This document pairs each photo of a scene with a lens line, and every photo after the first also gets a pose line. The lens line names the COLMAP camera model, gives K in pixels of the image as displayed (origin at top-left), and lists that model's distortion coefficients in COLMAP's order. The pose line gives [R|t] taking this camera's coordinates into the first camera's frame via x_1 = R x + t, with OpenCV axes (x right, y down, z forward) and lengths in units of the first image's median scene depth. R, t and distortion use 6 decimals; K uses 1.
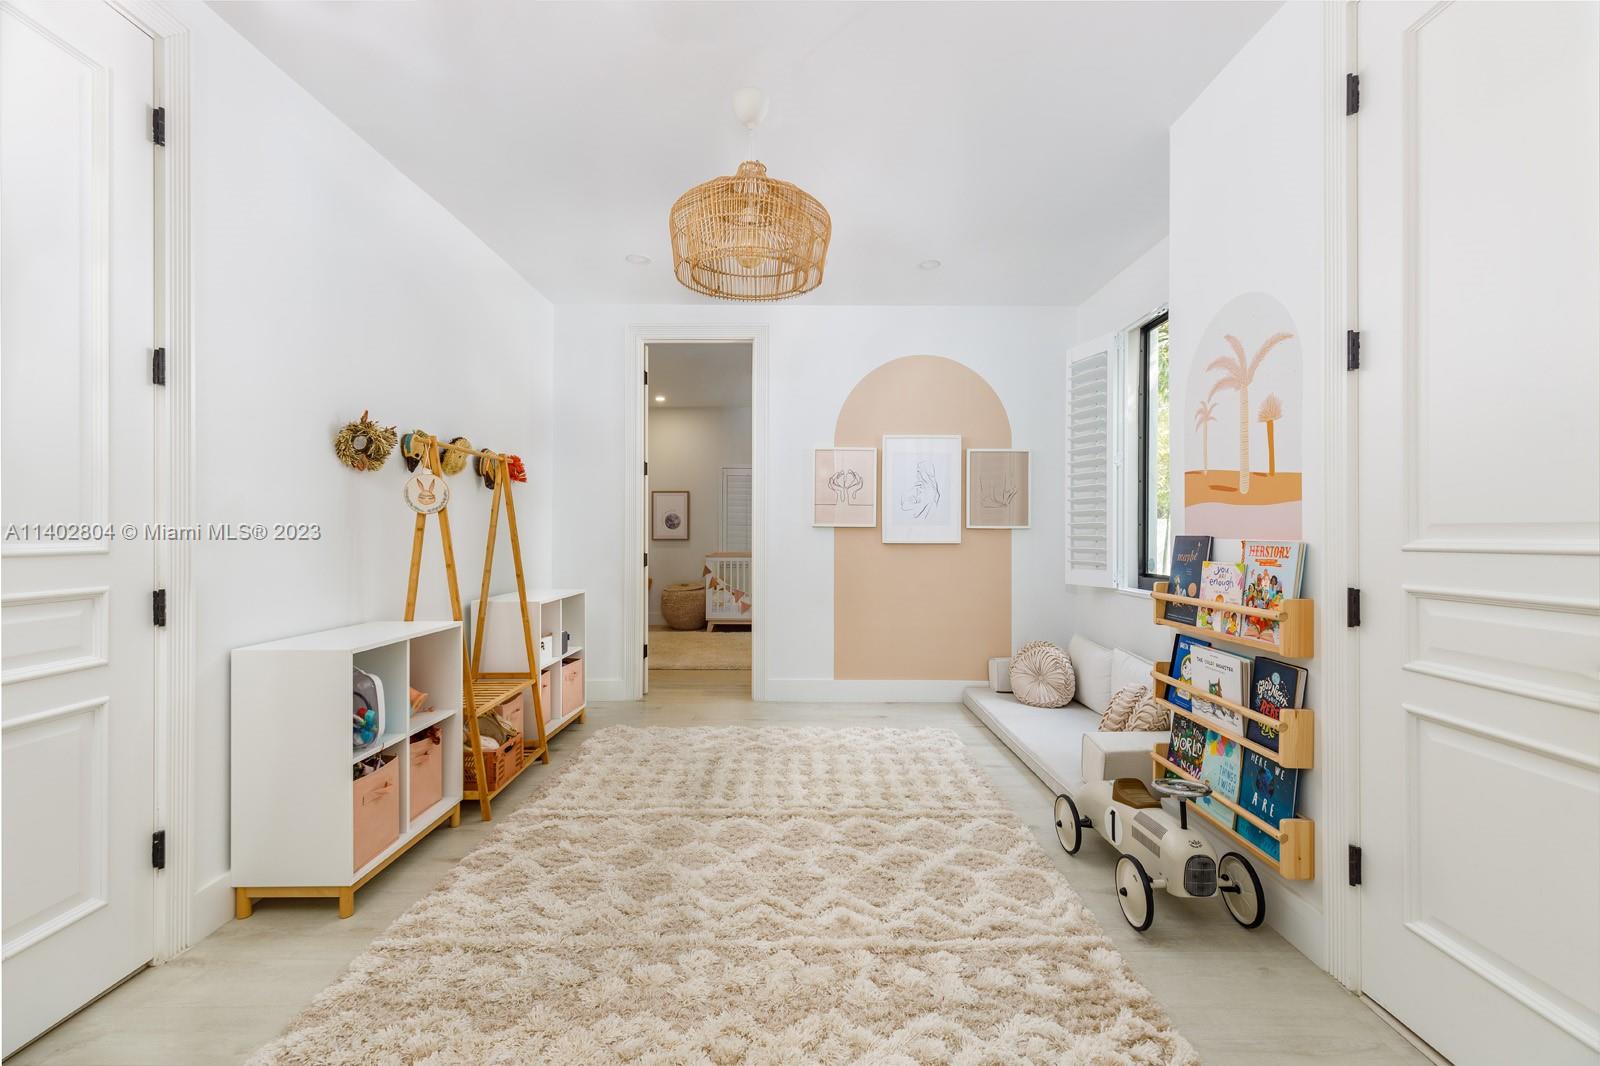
lens RADIAL K [[737.9, 0, 798.4], [0, 737.9, 530.8], [0, 0, 1]] dist [0.004996, 0.000139]
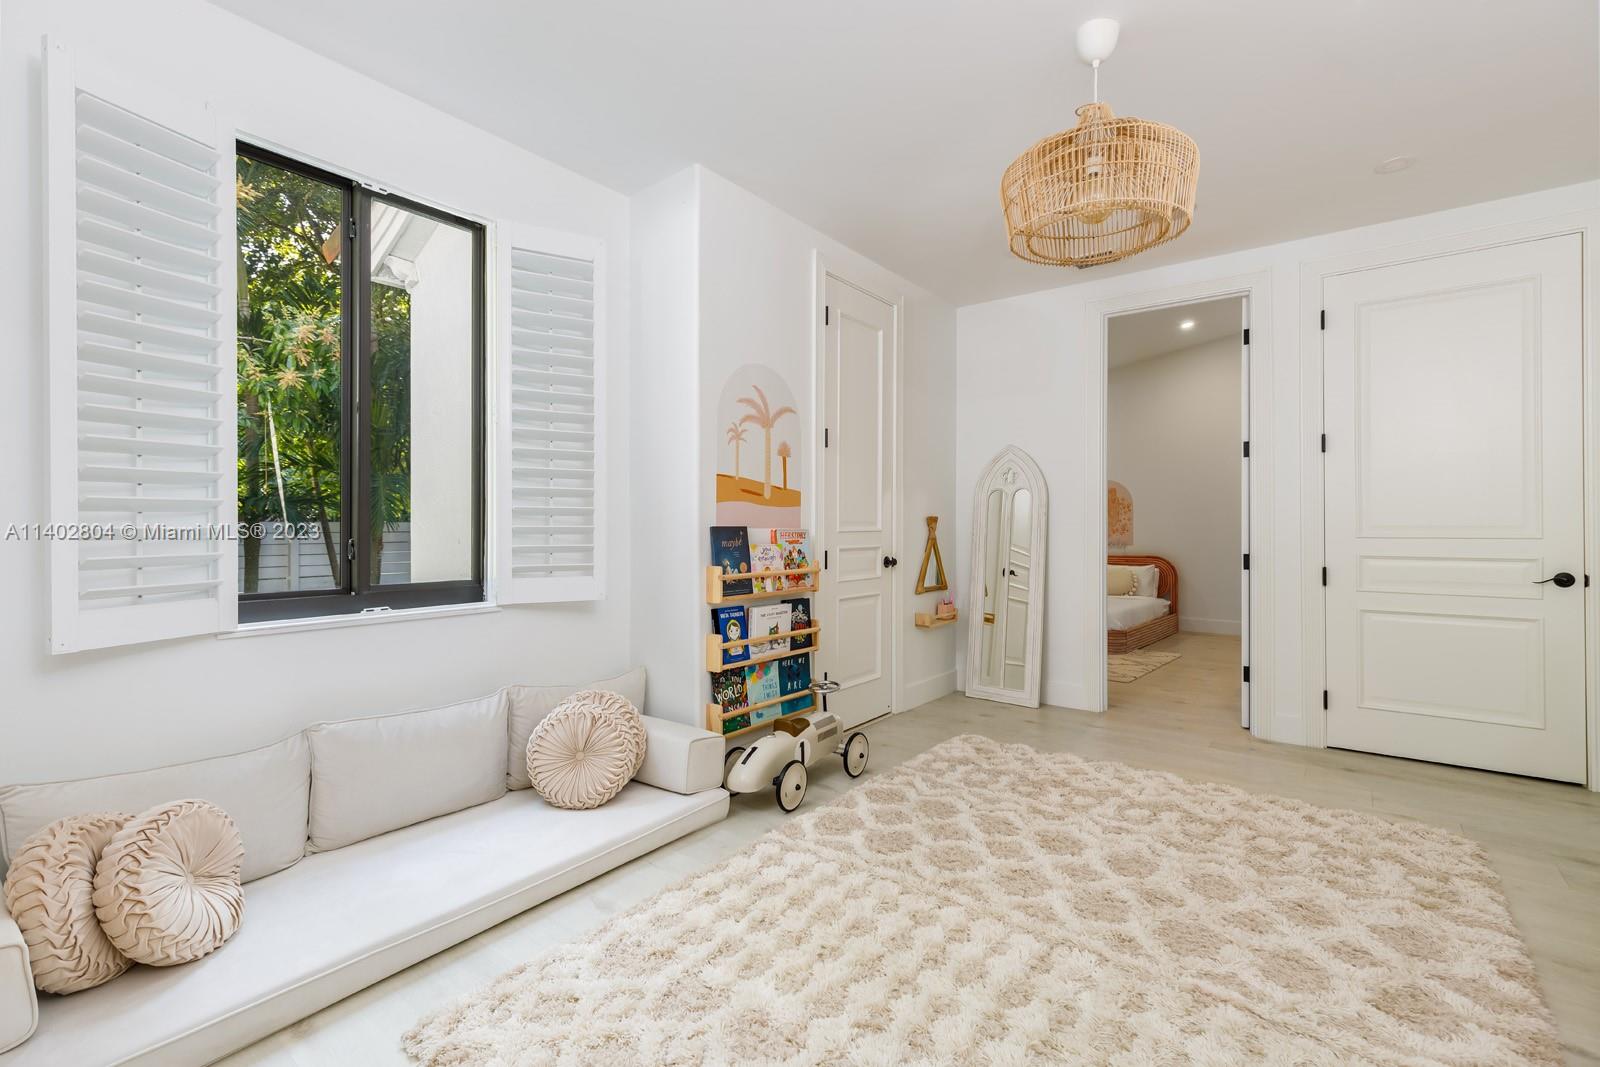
lens RADIAL K [[676.6, 0, 797.0], [0, 676.6, 533.6], [0, 0, 1]] dist [-0.000640, -0.000016]
pose [[-0.778636, -0.008946, 0.627413, -0.322331], [-0.005434, 0.999957, 0.007514, 0.011540], [-0.627453, 0.002442, -0.778651, 2.066369]]
